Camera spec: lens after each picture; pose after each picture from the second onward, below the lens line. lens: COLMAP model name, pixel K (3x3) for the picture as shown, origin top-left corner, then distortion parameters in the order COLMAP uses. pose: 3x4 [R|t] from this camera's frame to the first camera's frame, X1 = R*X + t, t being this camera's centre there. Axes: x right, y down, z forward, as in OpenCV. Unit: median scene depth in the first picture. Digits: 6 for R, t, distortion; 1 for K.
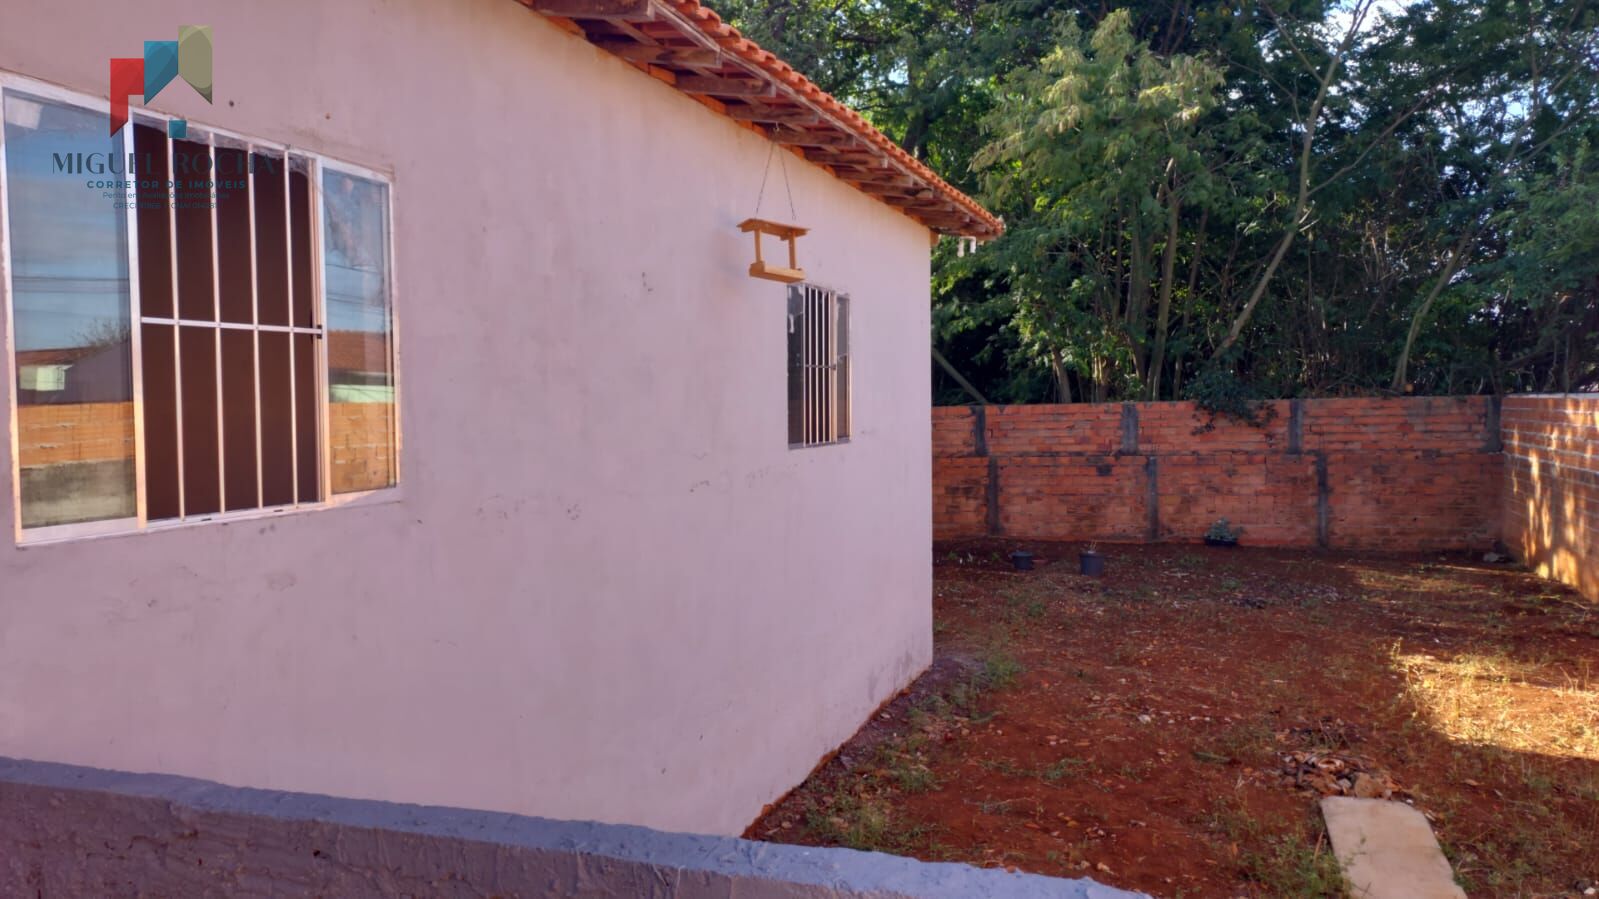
lens RADIAL K [[1173.5, 0, 797.6], [0, 1173.5, 452.6], [0, 0, 1]] dist [0.065025, -0.017362]
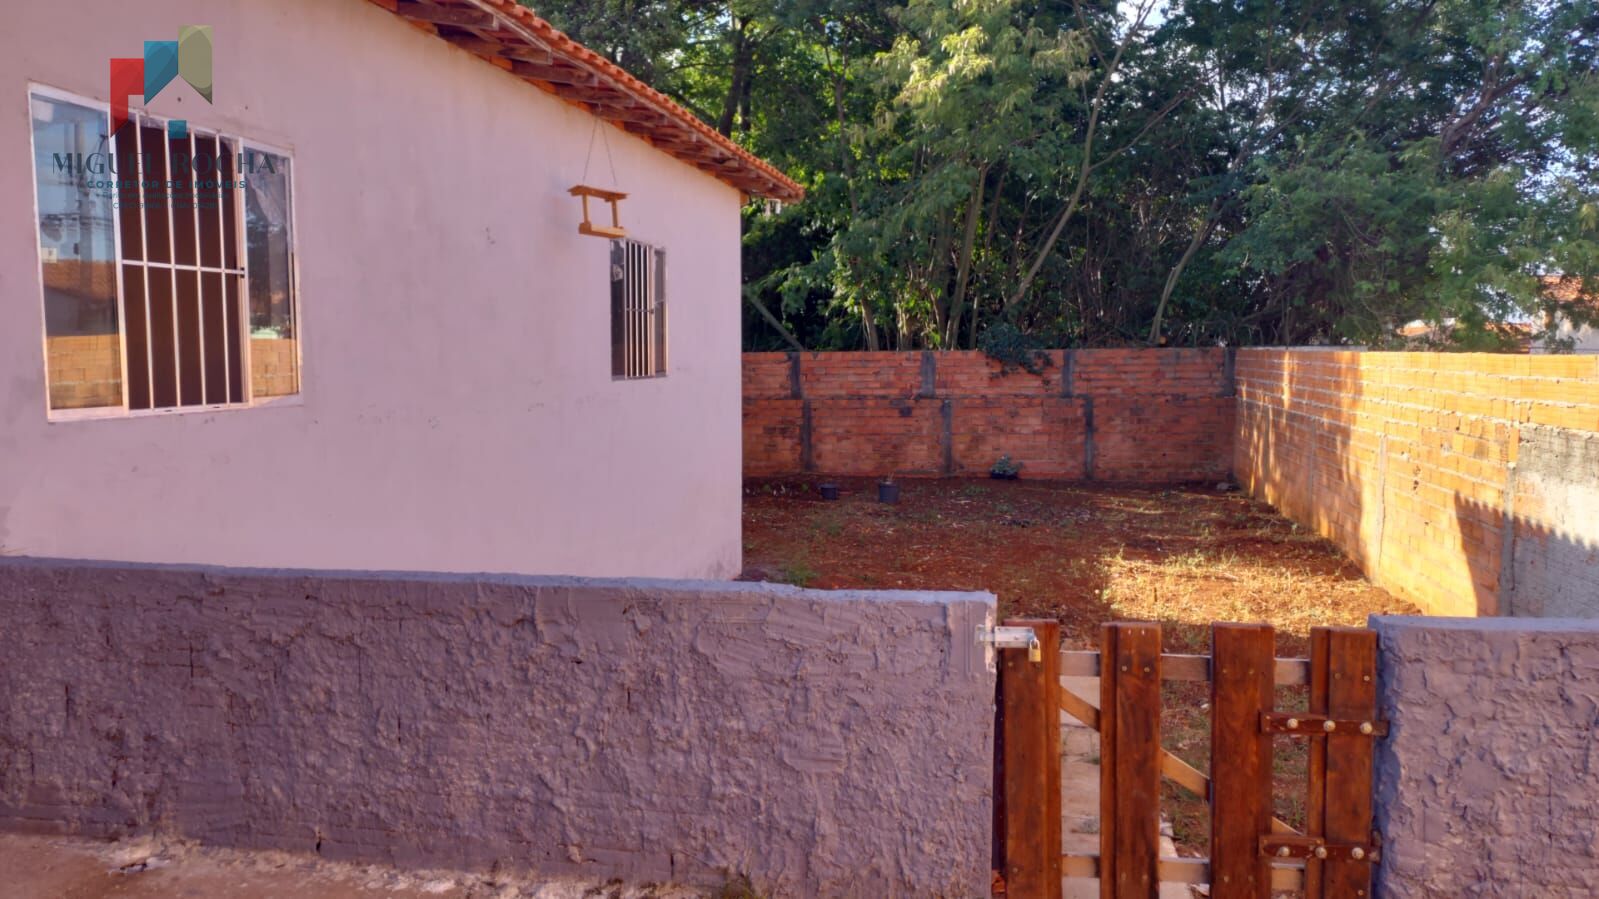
lens RADIAL K [[1173.5, 0, 803.4], [0, 1173.5, 456.0], [0, 0, 1]] dist [0.065025, -0.017362]
pose [[0.989034, -0.001312, 0.147683, 0.007320], [-0.005411, 0.998968, 0.045107, 0.017218], [-0.147590, -0.045411, 0.988006, -0.182992]]
